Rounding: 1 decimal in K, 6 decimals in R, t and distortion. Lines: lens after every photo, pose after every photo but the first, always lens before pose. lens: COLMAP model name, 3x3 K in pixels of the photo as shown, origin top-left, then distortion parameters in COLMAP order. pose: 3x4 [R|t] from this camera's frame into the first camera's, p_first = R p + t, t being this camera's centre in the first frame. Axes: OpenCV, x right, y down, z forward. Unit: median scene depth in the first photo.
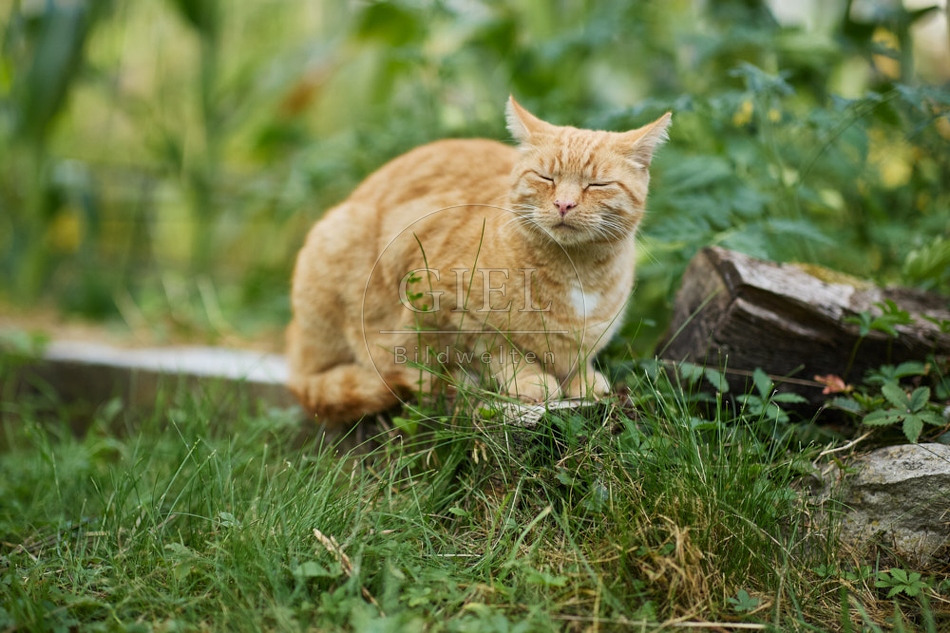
lens RADIAL K [[2332.5, 0, 469.9], [0, 2332.5, 320.0], [0, 0, 1]] dist [0.182467, 0.581578]
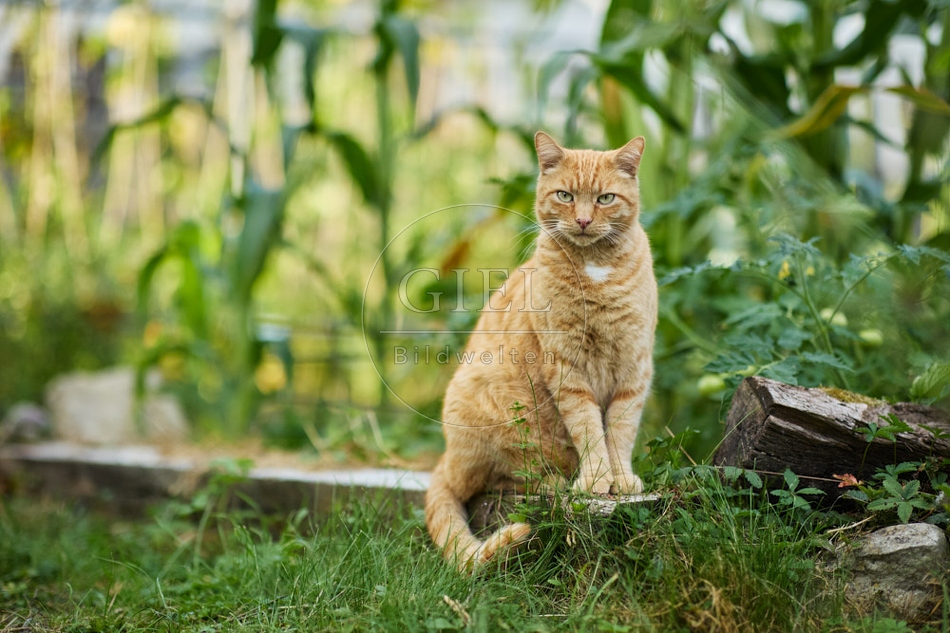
lens RADIAL K [[2271.0, 0, 475.0], [0, 2271.0, 316.5], [0, 0, 1]] dist [0.179927, 0.476697]
pose [[0.996052, -0.031770, -0.082888, 0.059437], [0.026920, 0.997895, -0.058999, 0.006448], [0.084588, 0.056534, 0.994811, -0.286095]]
